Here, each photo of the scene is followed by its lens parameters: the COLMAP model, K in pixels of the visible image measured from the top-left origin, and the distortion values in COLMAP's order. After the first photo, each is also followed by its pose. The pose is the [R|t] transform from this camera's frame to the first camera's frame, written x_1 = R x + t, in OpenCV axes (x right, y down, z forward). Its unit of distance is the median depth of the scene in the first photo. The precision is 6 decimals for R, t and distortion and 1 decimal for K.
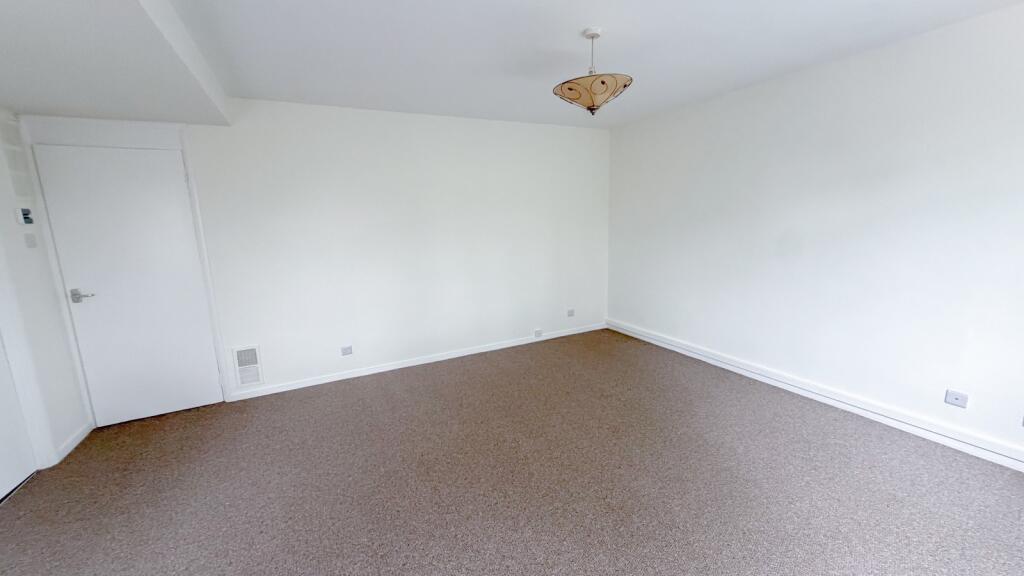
lens RADIAL K [[419.6, 0, 508.4], [0, 419.6, 289.2], [0, 0, 1]] dist [-0.000762, 0.000014]
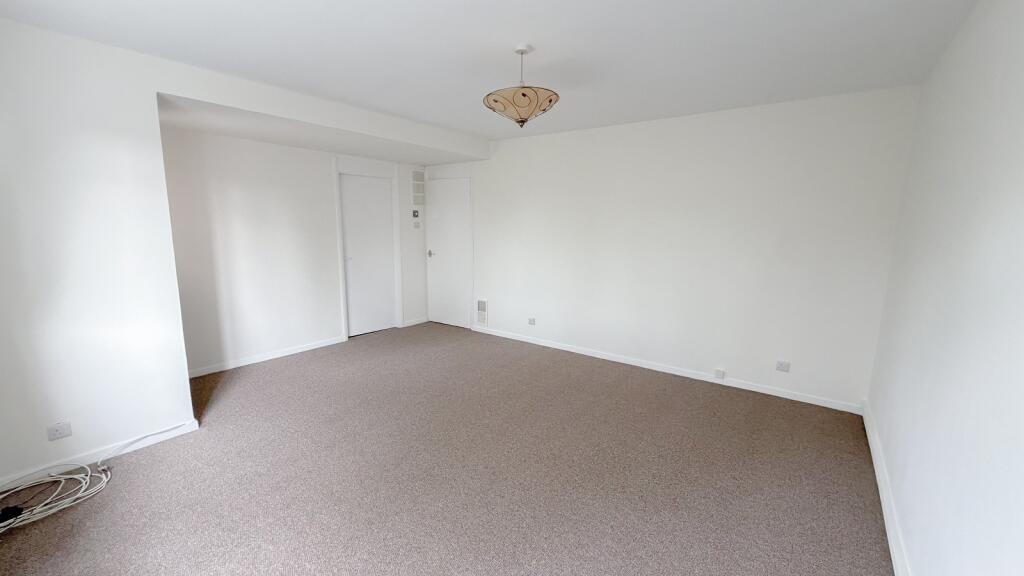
lens RADIAL K [[419.6, 0, 508.4], [0, 419.6, 289.2], [0, 0, 1]] dist [-0.000762, 0.000014]
pose [[0.415147, 0.183290, -0.891099, 1.022011], [-0.177129, 0.977034, 0.118445, -0.130060], [0.892344, 0.108667, 0.438079, 0.497139]]
